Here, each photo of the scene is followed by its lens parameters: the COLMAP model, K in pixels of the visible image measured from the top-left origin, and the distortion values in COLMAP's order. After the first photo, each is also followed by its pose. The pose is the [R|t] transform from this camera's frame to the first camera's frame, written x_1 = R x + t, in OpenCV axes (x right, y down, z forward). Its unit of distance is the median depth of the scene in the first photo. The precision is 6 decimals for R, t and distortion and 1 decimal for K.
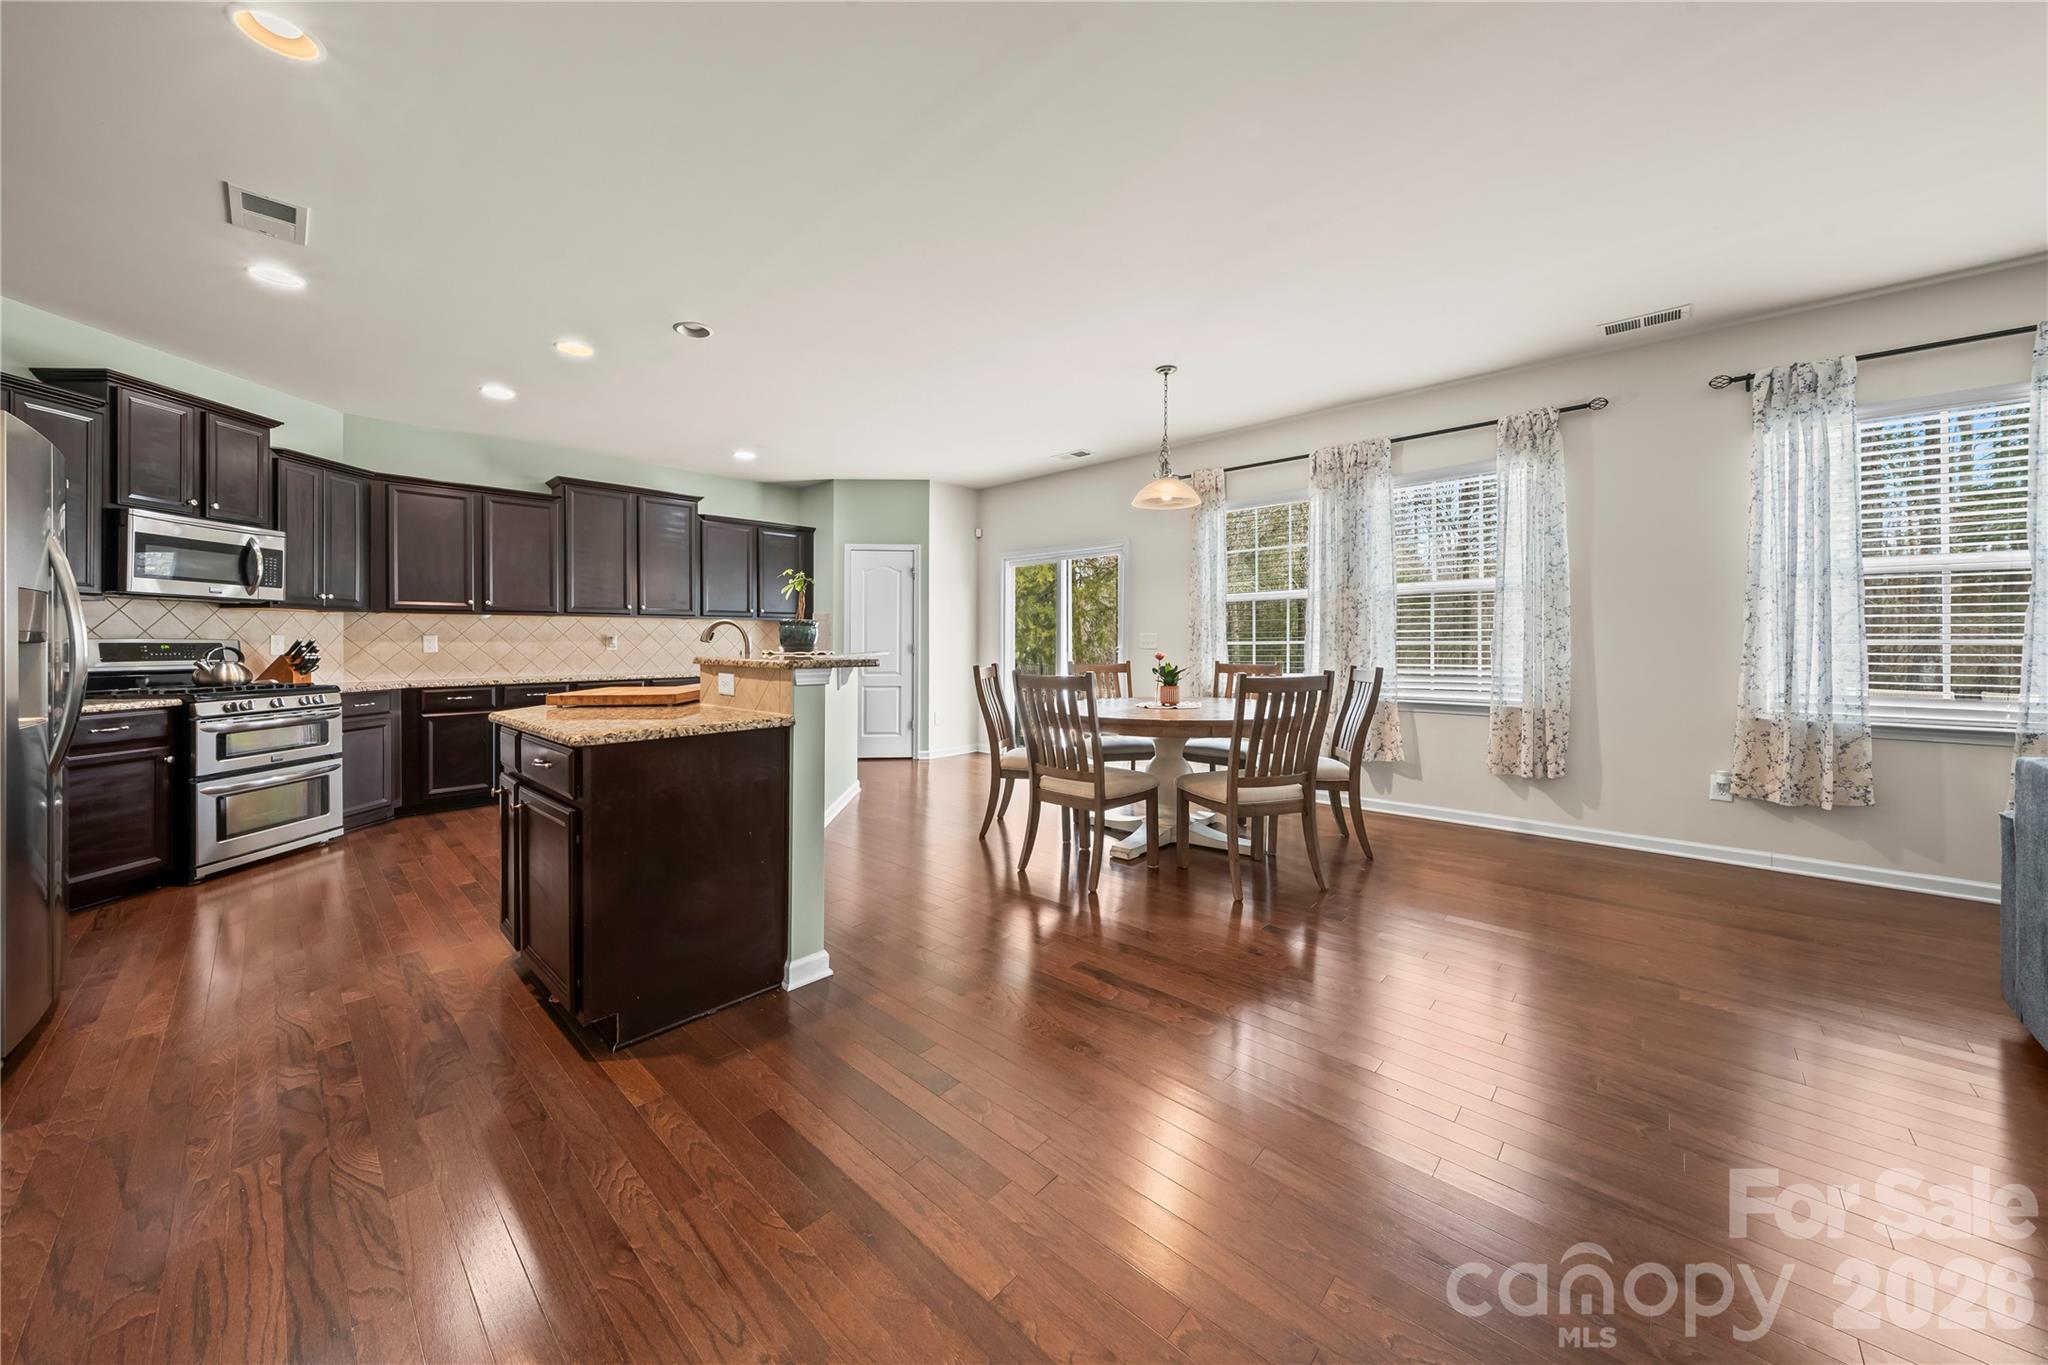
lens RADIAL K [[709.6, 0, 1025.4], [0, 709.6, 641.9], [0, 0, 1]] dist [-0.004129, -0.000094]
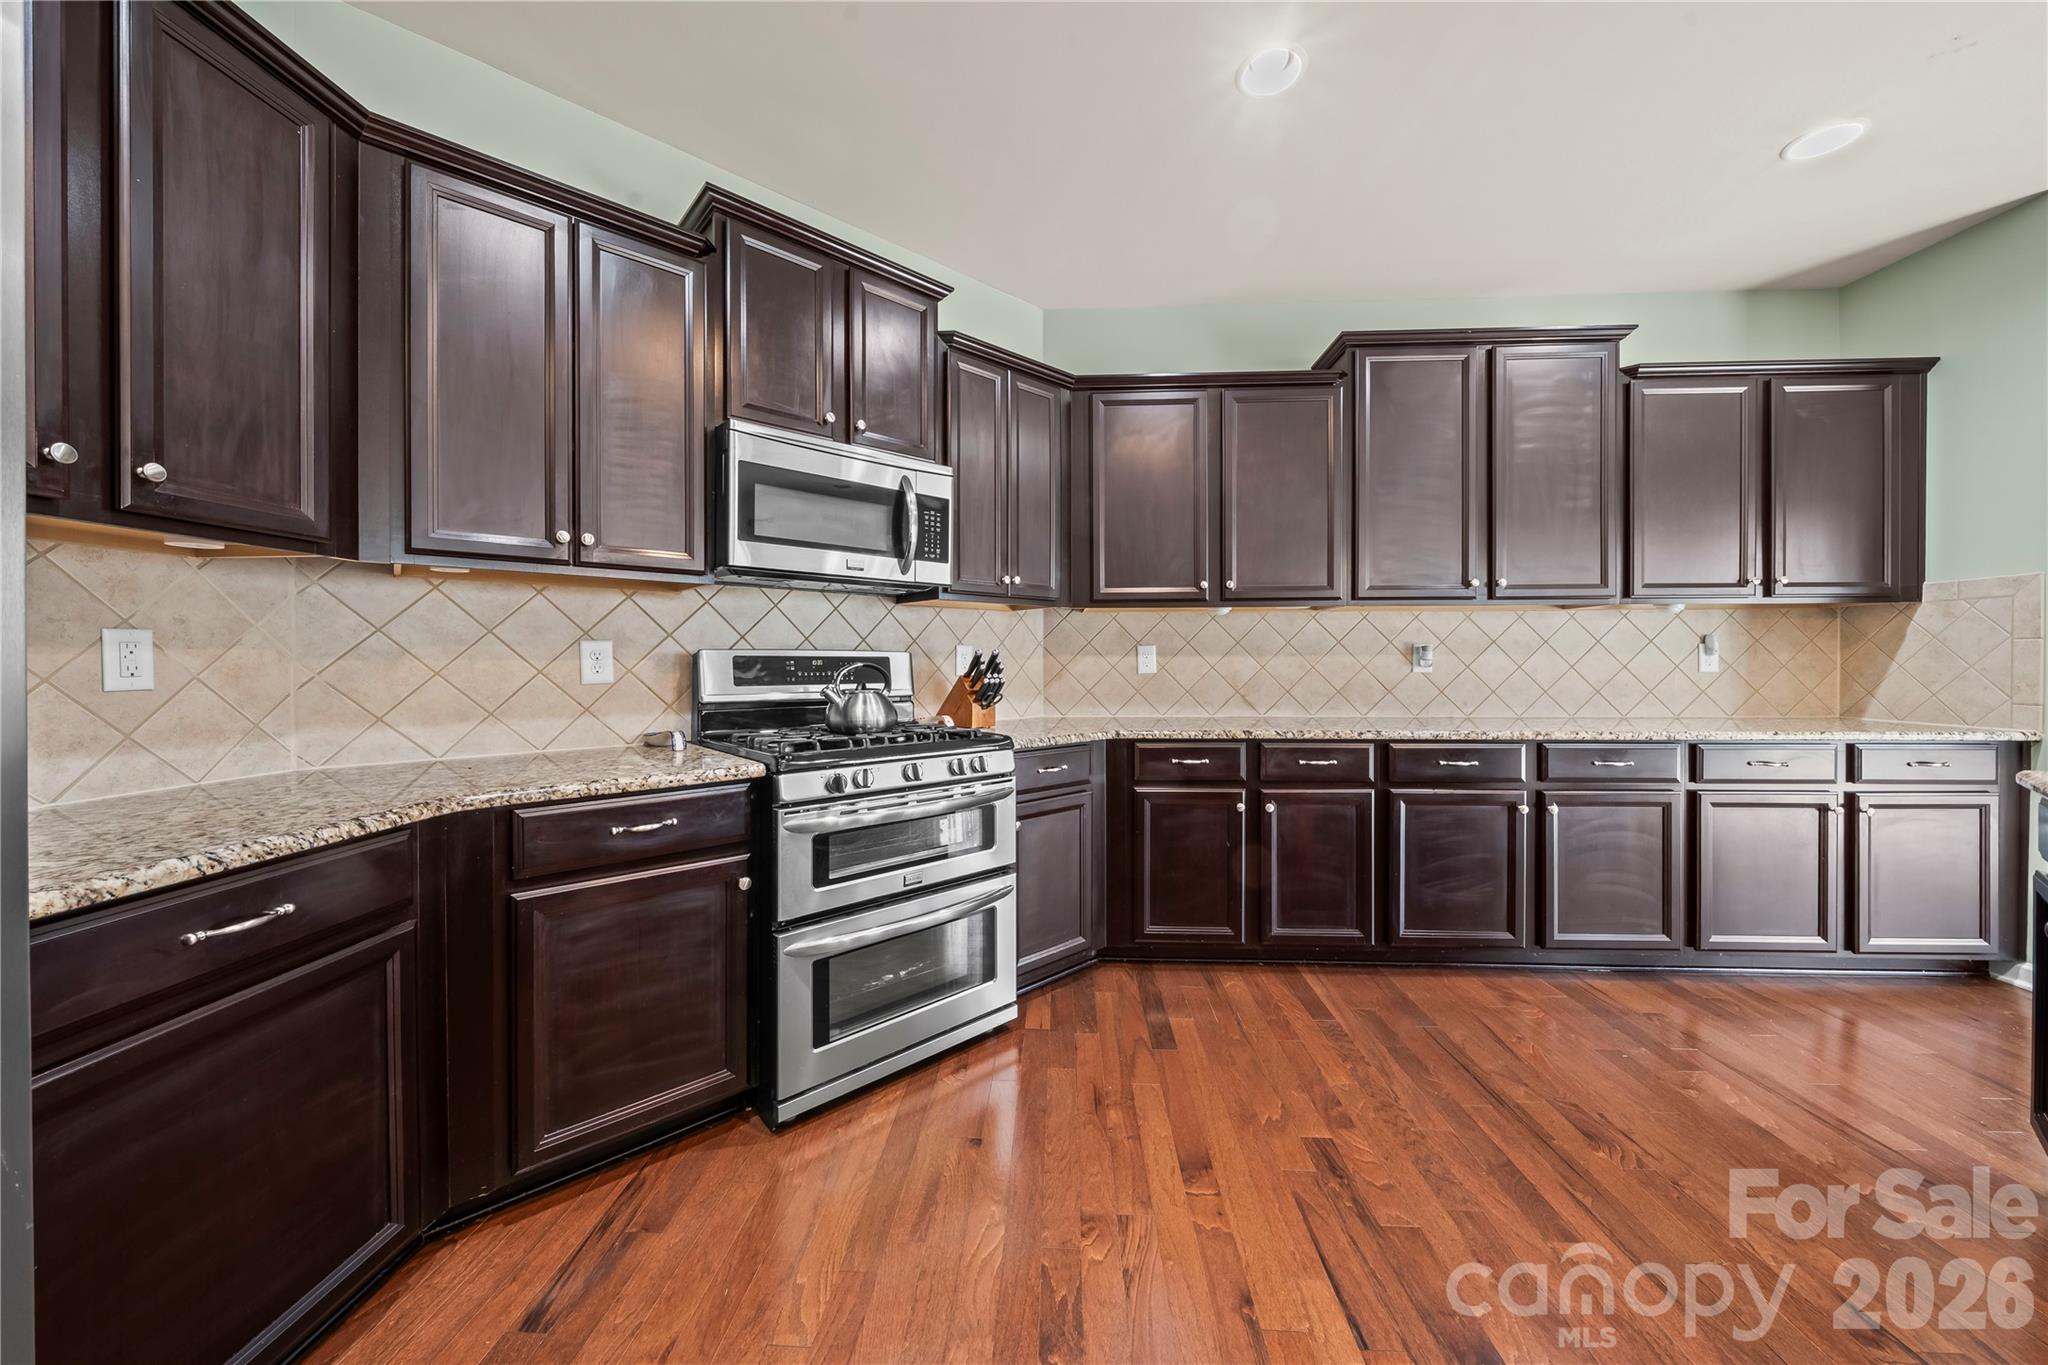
lens RADIAL K [[709.6, 0, 1025.4], [0, 709.6, 641.9], [0, 0, 1]] dist [-0.004129, -0.000094]
pose [[0.640075, -0.011907, -0.768220, -0.550114], [-0.003697, 0.999821, -0.018577, 0.000060], [0.768303, 0.014731, 0.639917, 0.661634]]
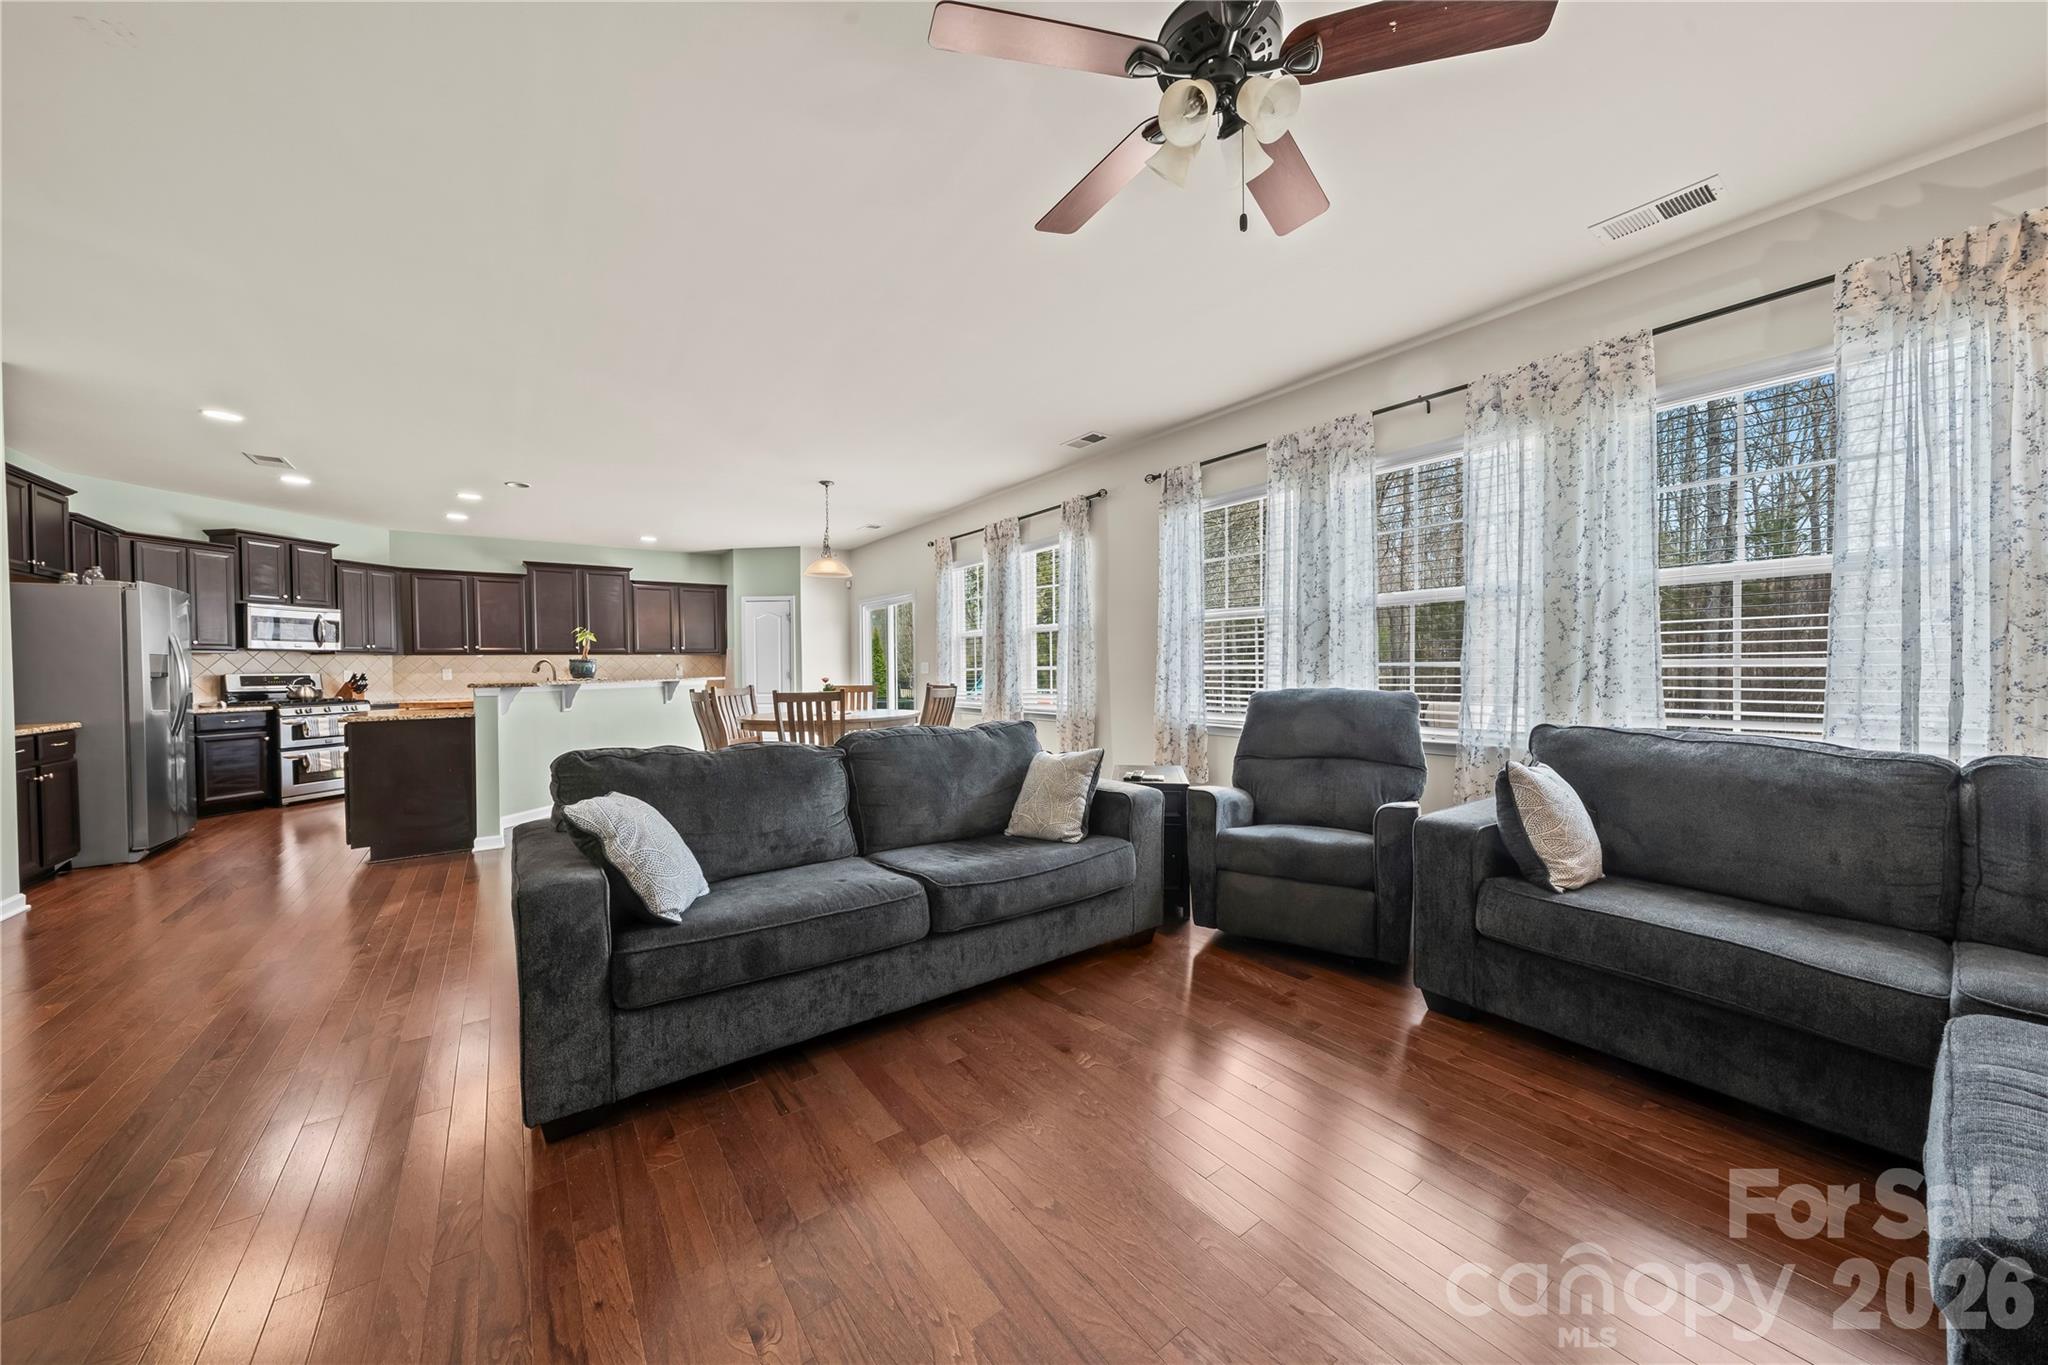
lens RADIAL K [[691.4, 0, 1023.3], [0, 691.4, 675.3], [0, 0, 1]] dist [-0.006001, -0.000057]
pose [[0.983819, -0.006809, -0.179039, 0.858233], [0.009630, 0.999843, 0.014893, -0.006382], [0.178909, -0.016376, 0.983729, -0.335612]]
